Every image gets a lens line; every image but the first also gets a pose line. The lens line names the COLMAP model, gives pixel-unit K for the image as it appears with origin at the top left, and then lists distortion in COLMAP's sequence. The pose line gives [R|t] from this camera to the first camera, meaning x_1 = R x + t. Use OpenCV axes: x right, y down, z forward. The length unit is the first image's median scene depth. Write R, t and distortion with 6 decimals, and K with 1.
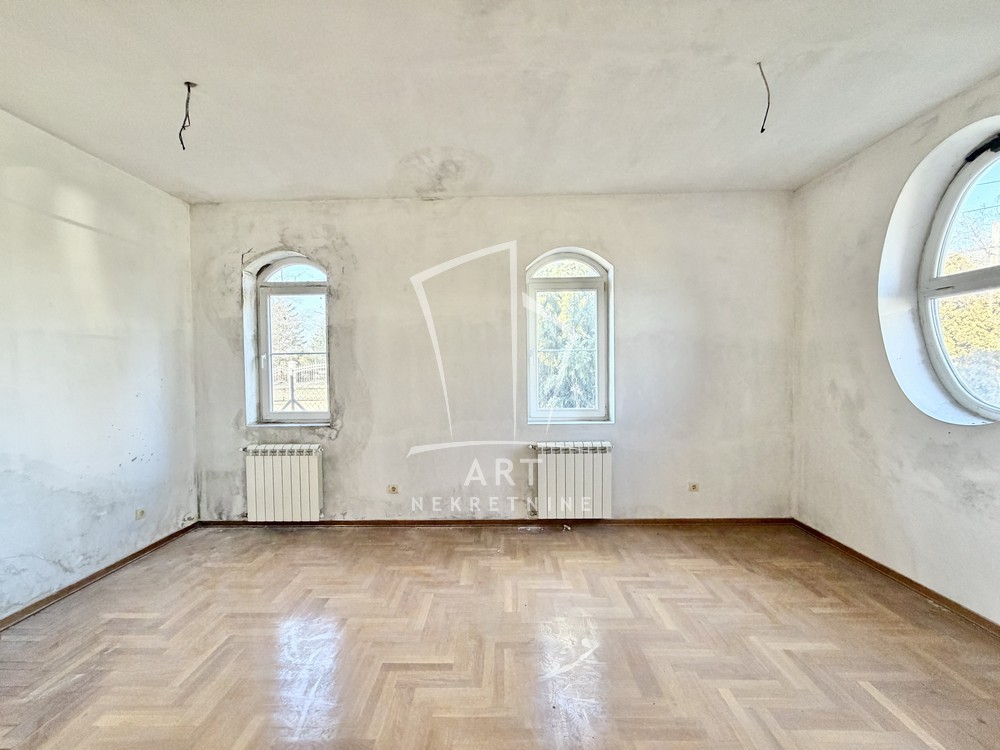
lens RADIAL K [[402.8, 0, 499.2], [0, 402.8, 378.1], [0, 0, 1]] dist [0.003564, -0.000142]
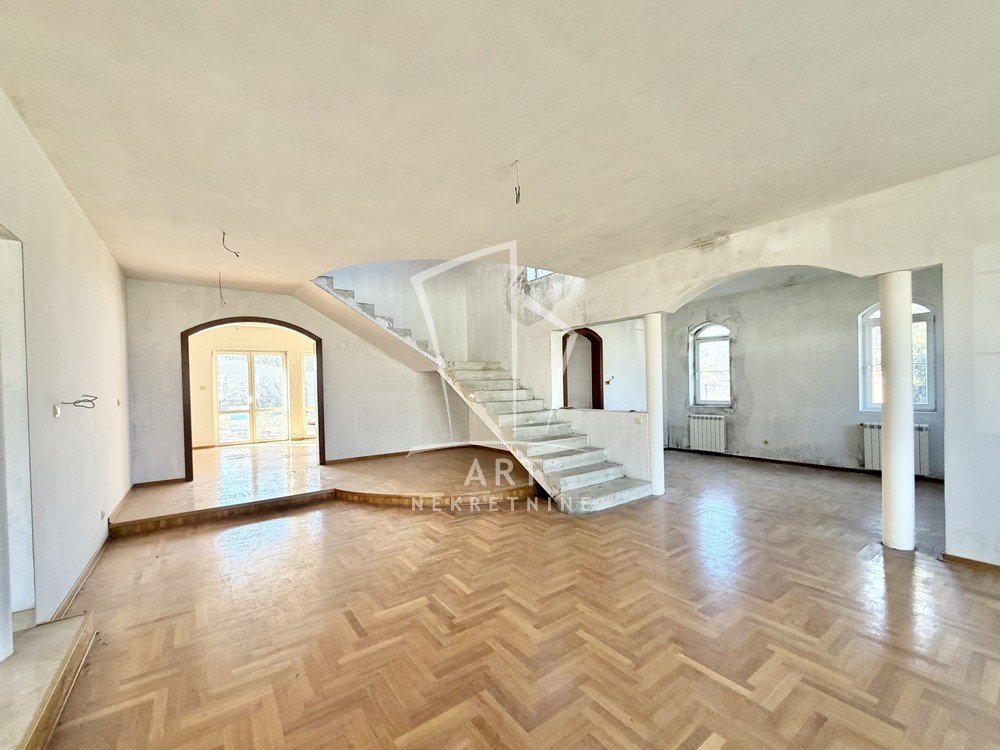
lens RADIAL K [[402.8, 0, 498.3], [0, 402.8, 385.0], [0, 0, 1]] dist [0.003564, -0.000142]
pose [[0.592300, -0.000821, -0.805717, 0.505581], [-0.014127, 0.999835, -0.011403, 0.046923], [0.805594, 0.018137, 0.592191, -1.106509]]
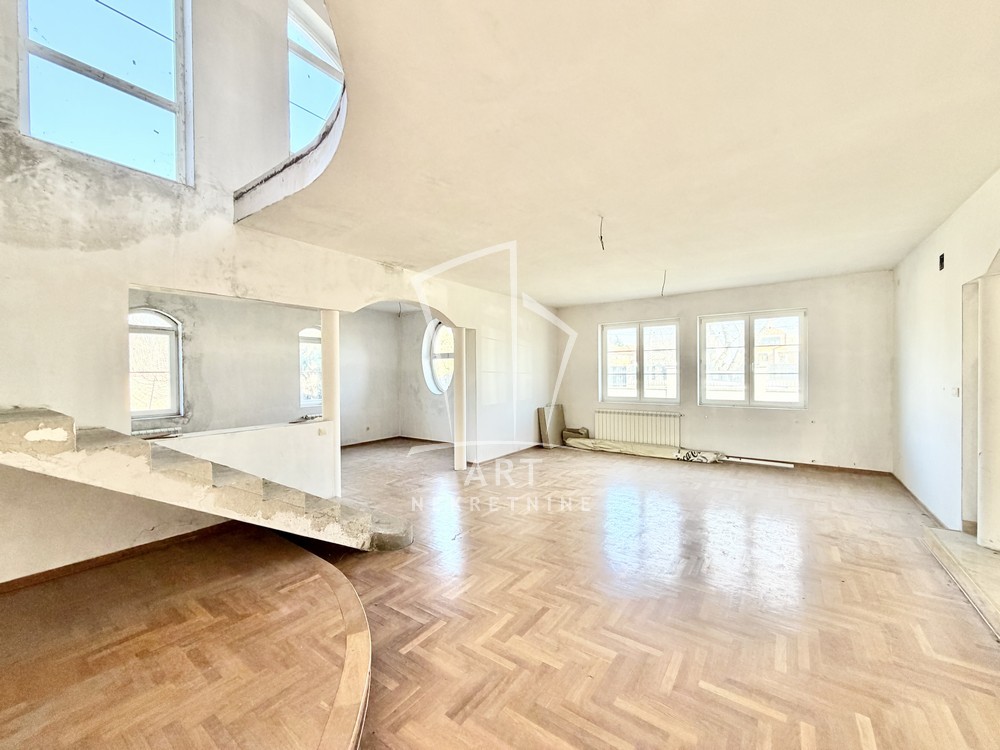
lens RADIAL K [[402.8, 0, 481.0], [0, 402.8, 375.6], [0, 0, 1]] dist [0.003564, -0.000142]
pose [[0.606814, 0.000839, 0.794844, -1.000426], [0.027483, 0.999379, -0.022037, 0.022018], [-0.794369, 0.035217, 0.606414, -0.991911]]
